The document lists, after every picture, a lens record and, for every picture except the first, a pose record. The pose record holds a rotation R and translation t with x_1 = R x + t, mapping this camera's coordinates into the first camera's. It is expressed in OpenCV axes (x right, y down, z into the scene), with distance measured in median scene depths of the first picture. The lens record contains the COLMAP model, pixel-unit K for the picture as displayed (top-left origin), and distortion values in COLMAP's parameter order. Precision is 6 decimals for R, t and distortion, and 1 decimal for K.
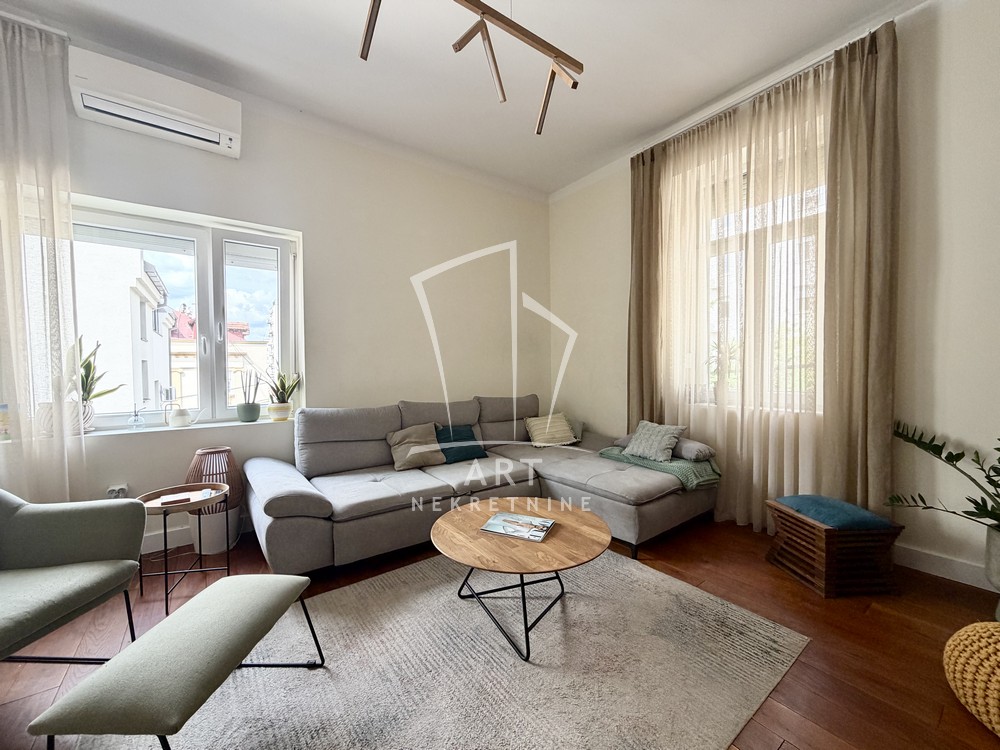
lens RADIAL K [[399.2, 0, 489.4], [0, 399.2, 376.4], [0, 0, 1]] dist [-0.001407, -0.000157]
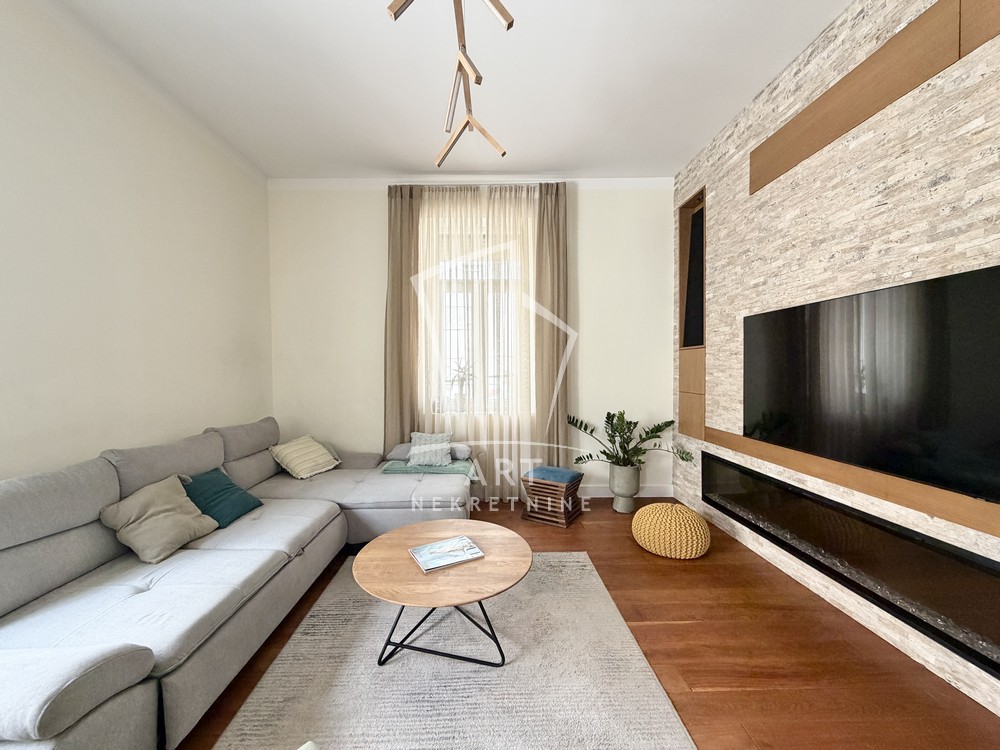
lens RADIAL K [[399.2, 0, 506.2], [0, 399.2, 374.7], [0, 0, 1]] dist [-0.001407, -0.000157]
pose [[0.561455, -0.006043, 0.827485, -0.444344], [0.019273, 0.999798, -0.005775, -0.042522], [-0.827283, 0.019191, 0.561458, 0.201282]]
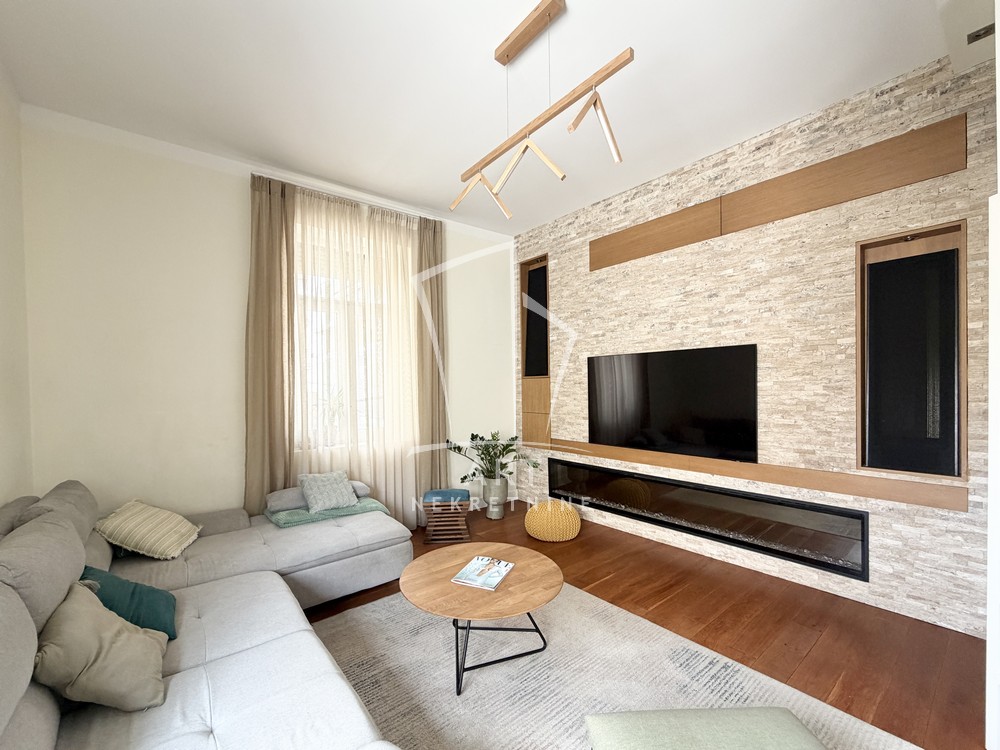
lens RADIAL K [[399.2, 0, 519.6], [0, 399.2, 388.4], [0, 0, 1]] dist [-0.001407, -0.000157]
pose [[-0.063304, 0.004817, 0.997983, -0.680945], [0.036837, 0.999318, -0.002487, -0.080838], [-0.997314, 0.036605, -0.063439, 0.633911]]
